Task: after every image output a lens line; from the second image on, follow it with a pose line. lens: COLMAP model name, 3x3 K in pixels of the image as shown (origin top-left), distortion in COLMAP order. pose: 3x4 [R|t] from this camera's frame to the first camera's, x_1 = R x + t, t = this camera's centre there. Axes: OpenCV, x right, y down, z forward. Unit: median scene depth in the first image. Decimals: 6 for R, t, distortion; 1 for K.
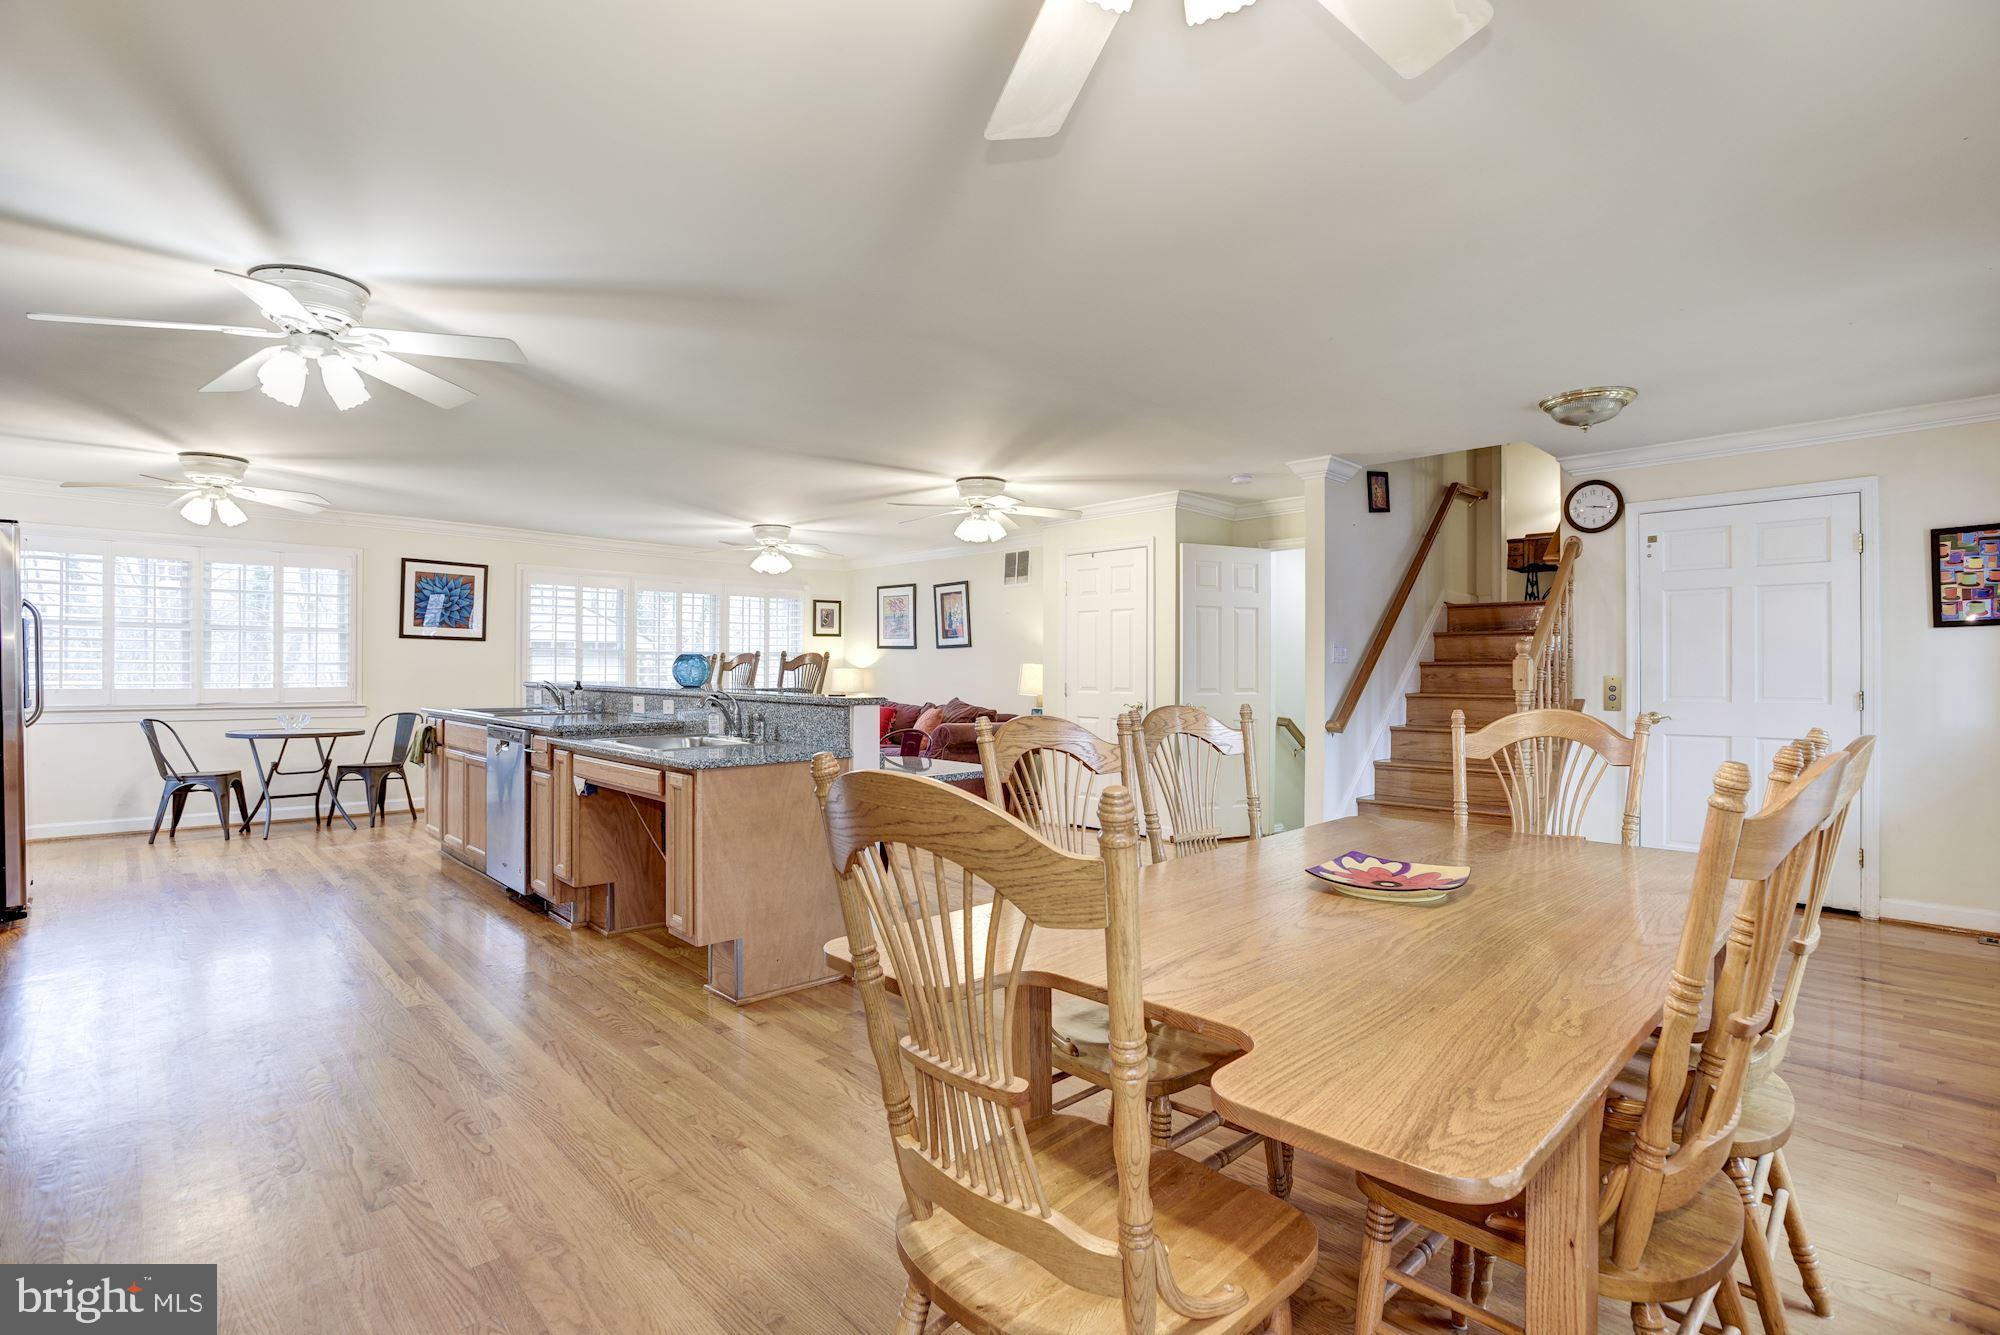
lens RADIAL K [[957.2, 0, 1002.4], [0, 957.2, 669.3], [0, 0, 1]] dist [-0.051427, 0.023346]
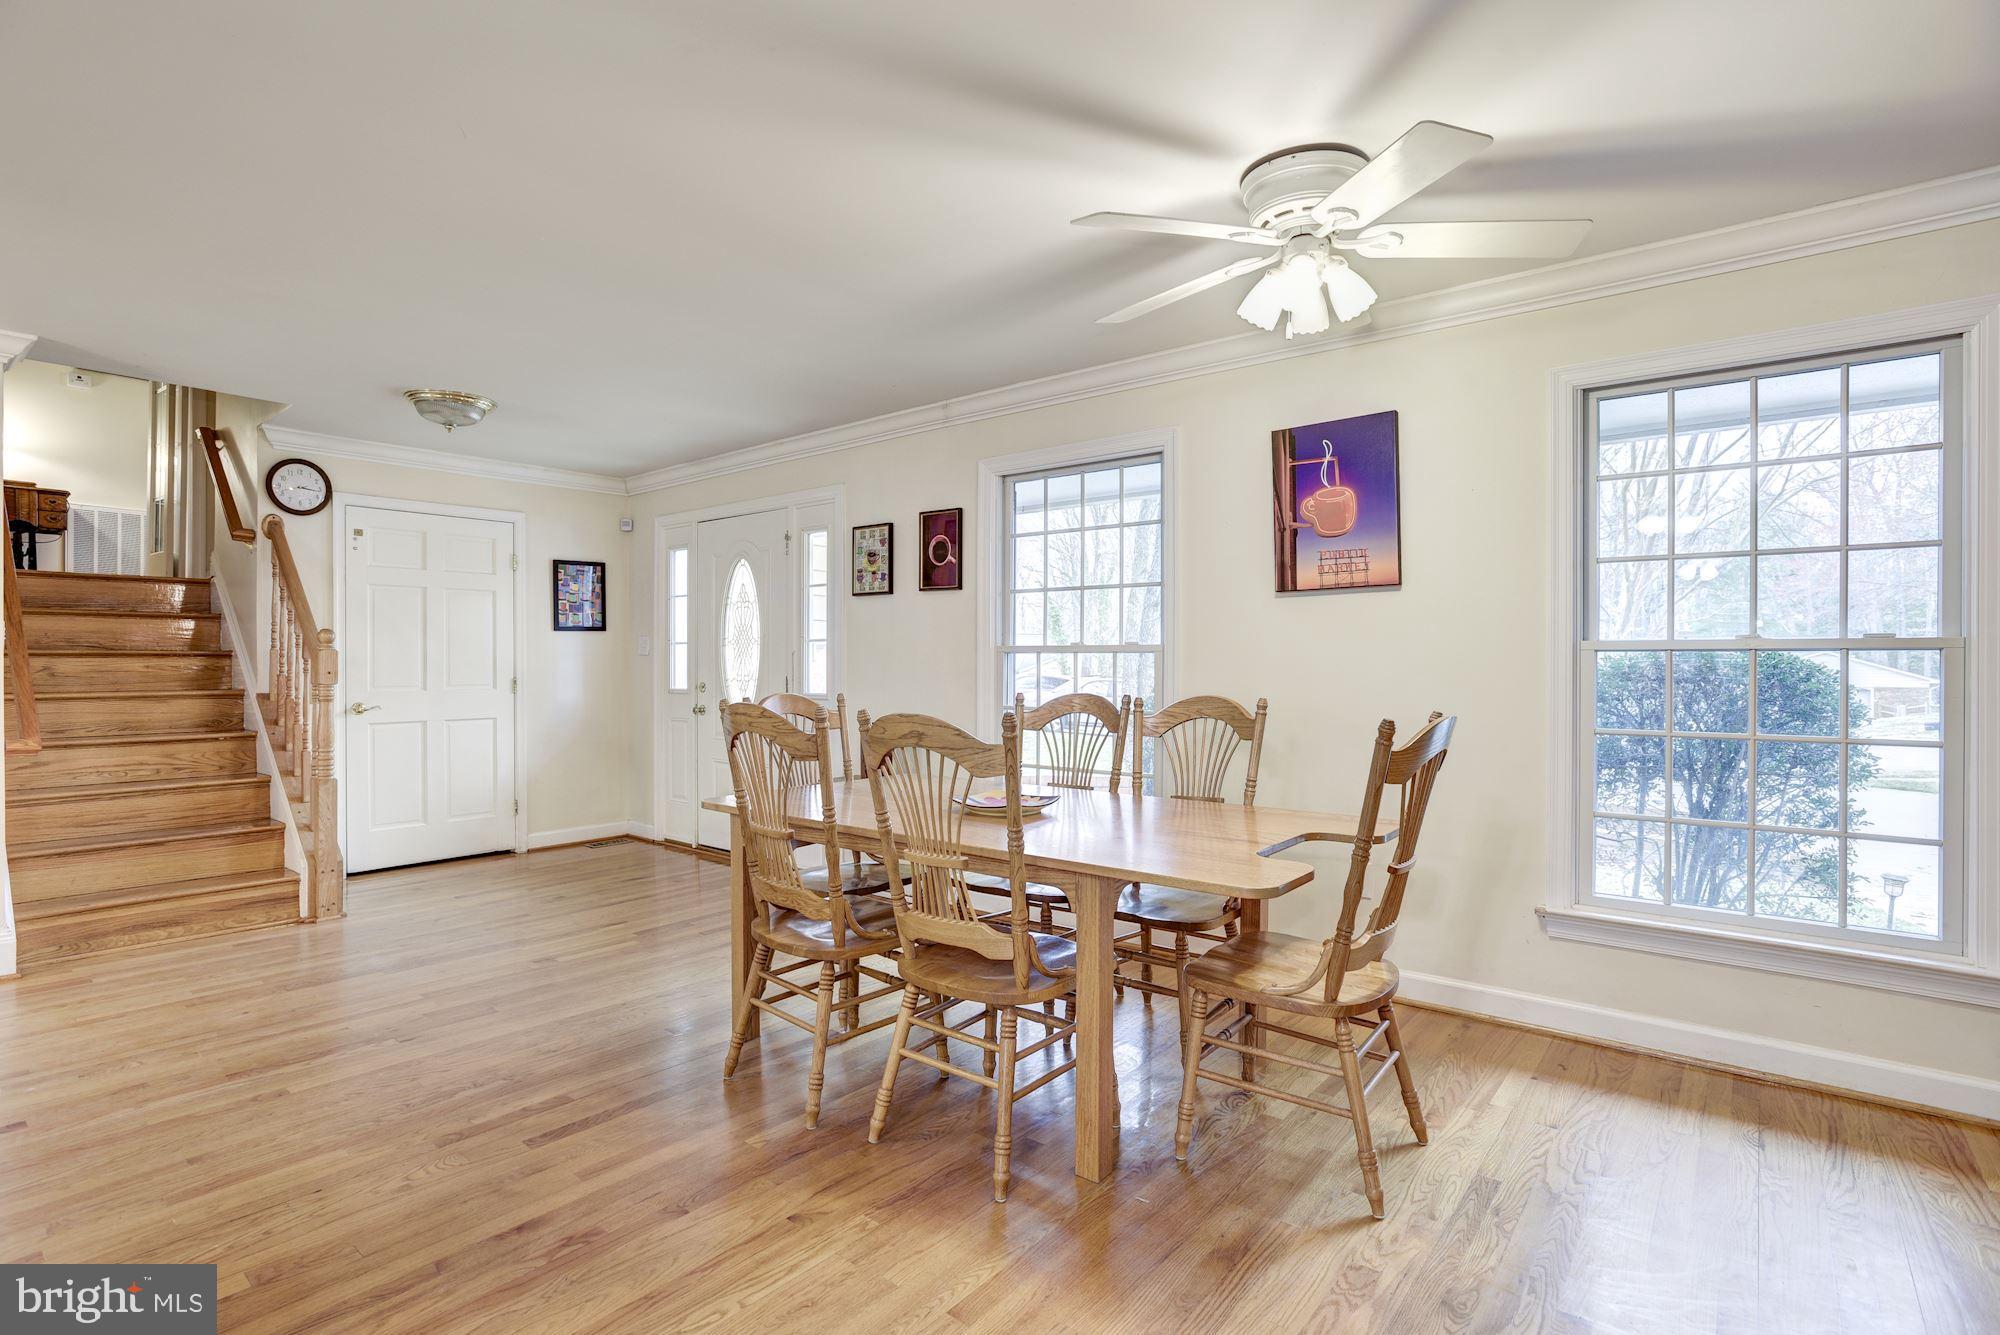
lens RADIAL K [[957.2, 0, 1002.4], [0, 957.2, 669.3], [0, 0, 1]] dist [-0.051427, 0.023346]
pose [[-0.128515, -0.010373, 0.991653, -0.309966], [-0.003305, 0.999944, 0.010031, -0.002475], [-0.991702, -0.001989, -0.128542, 0.336904]]
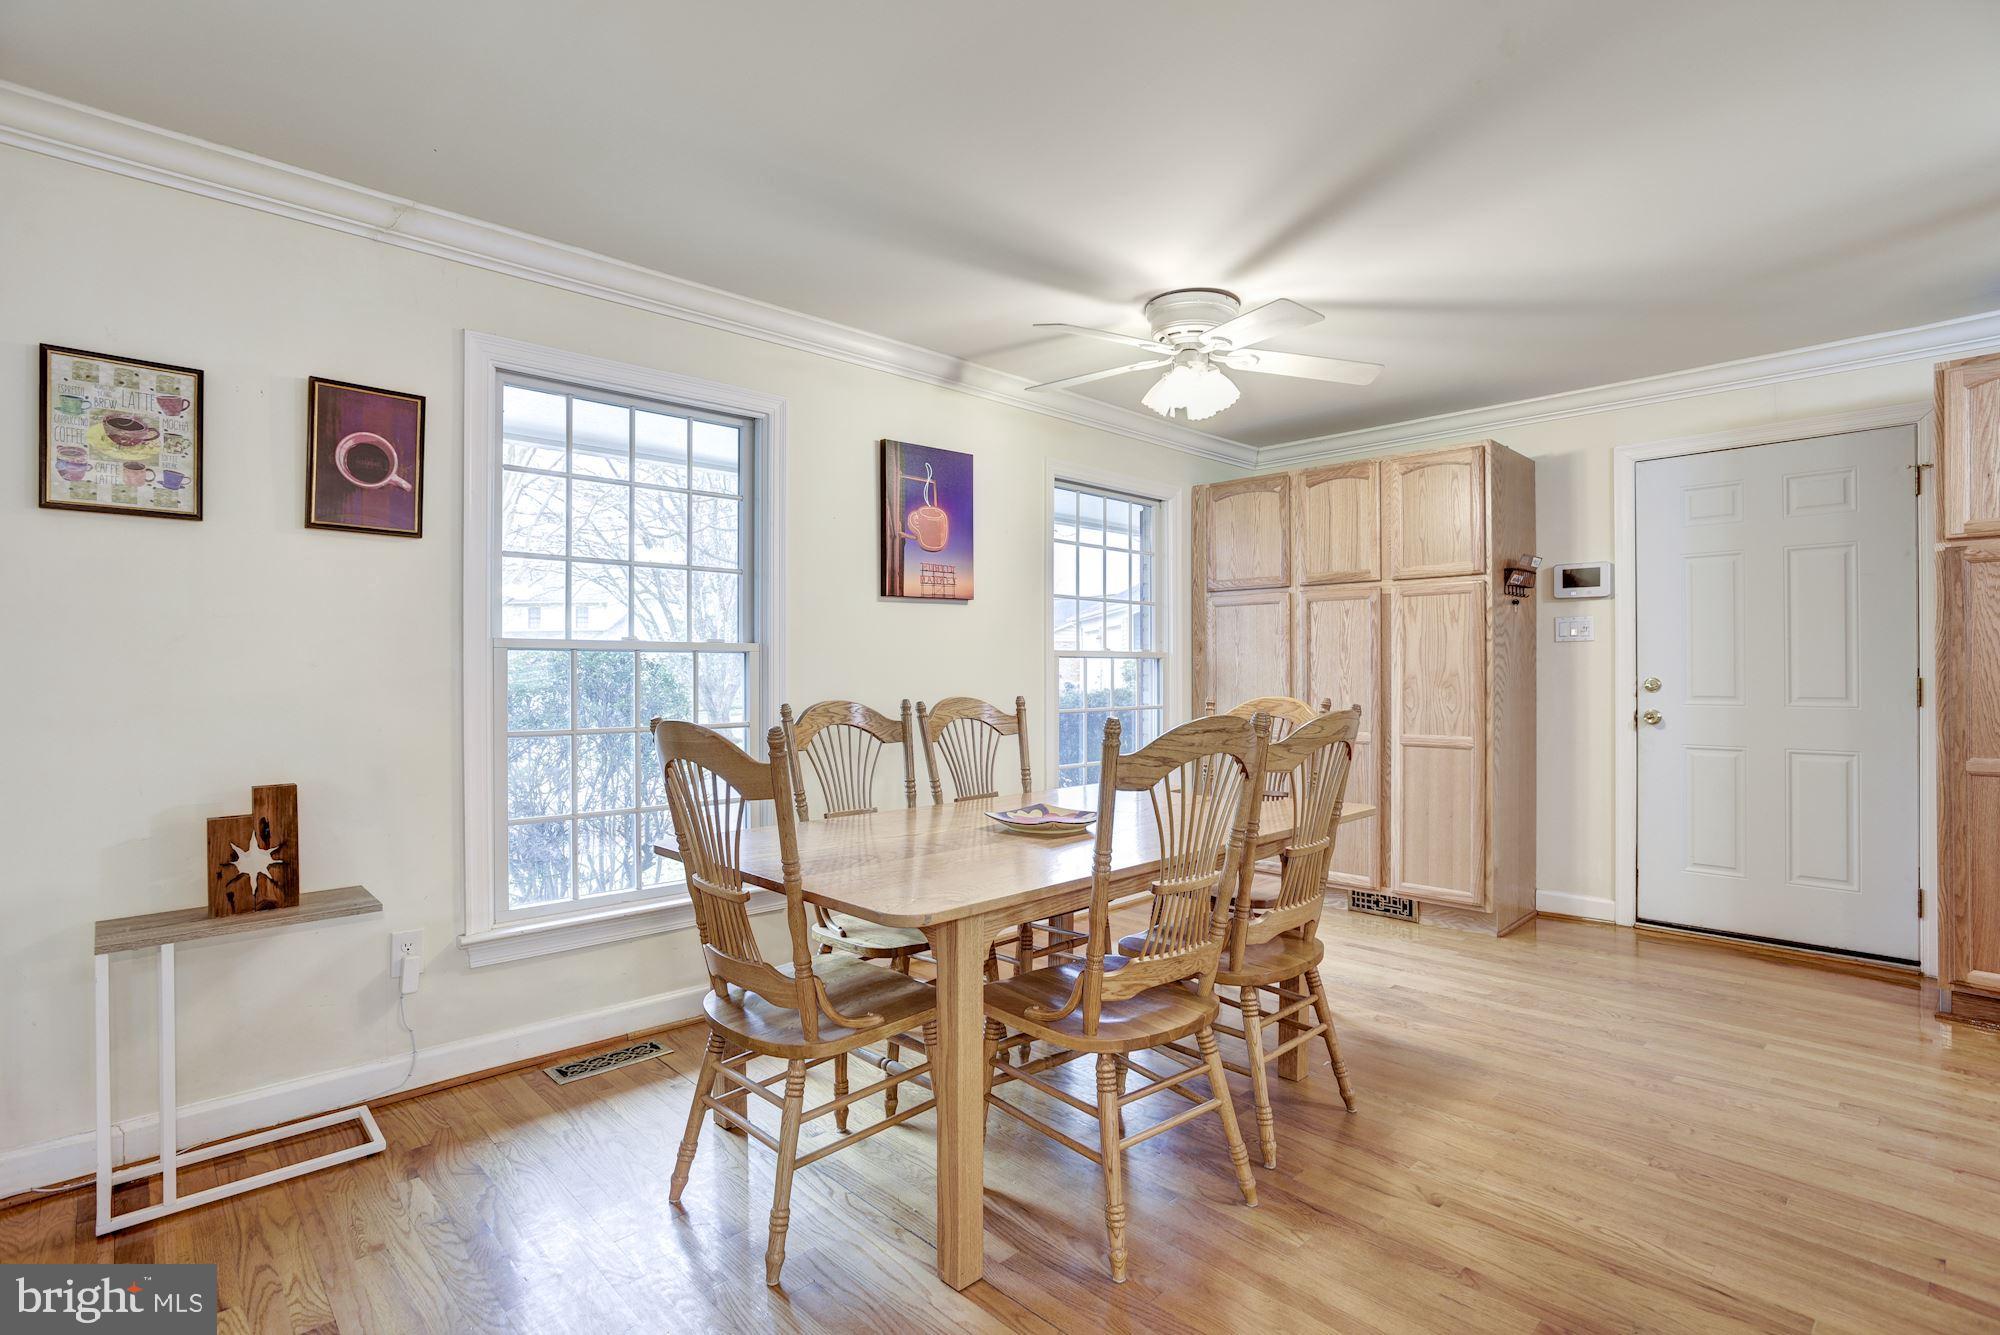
lens RADIAL K [[957.2, 0, 1002.4], [0, 957.2, 669.3], [0, 0, 1]] dist [-0.051427, 0.023346]
pose [[-0.999973, -0.002081, 0.007016, 0.126739], [-0.002100, 0.999994, -0.002708, 0.002446], [-0.007011, -0.002723, -0.999972, 0.663222]]
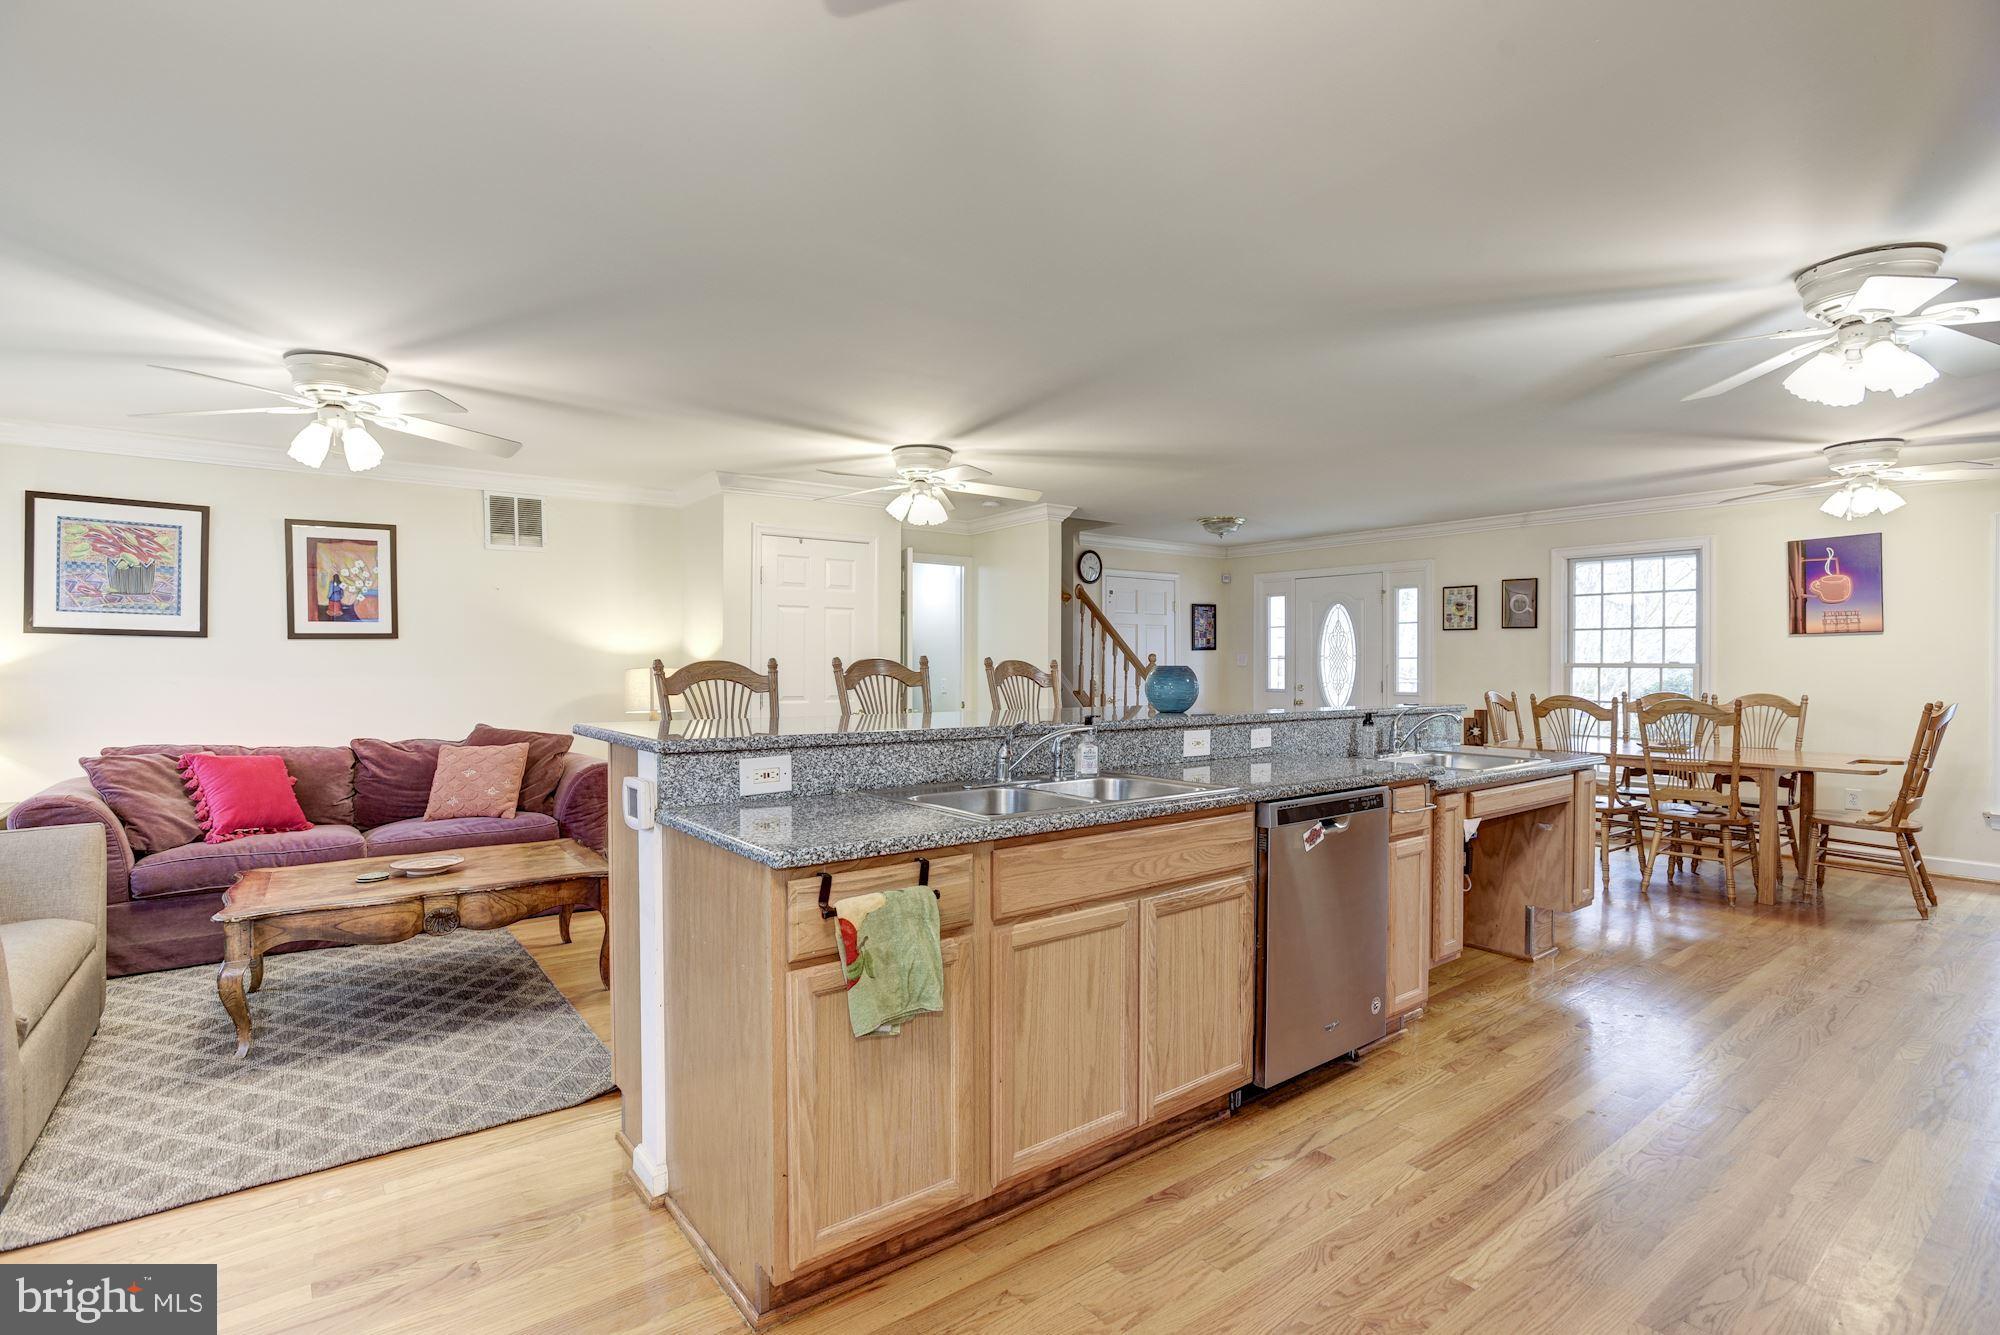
lens RADIAL K [[957.2, 0, 1002.4], [0, 957.2, 669.3], [0, 0, 1]] dist [-0.051427, 0.023346]
pose [[0.099732, -0.009572, 0.994968, -0.775447], [-0.001001, 0.999952, 0.009720, -0.014797], [-0.995014, -0.001965, 0.099718, 0.784765]]
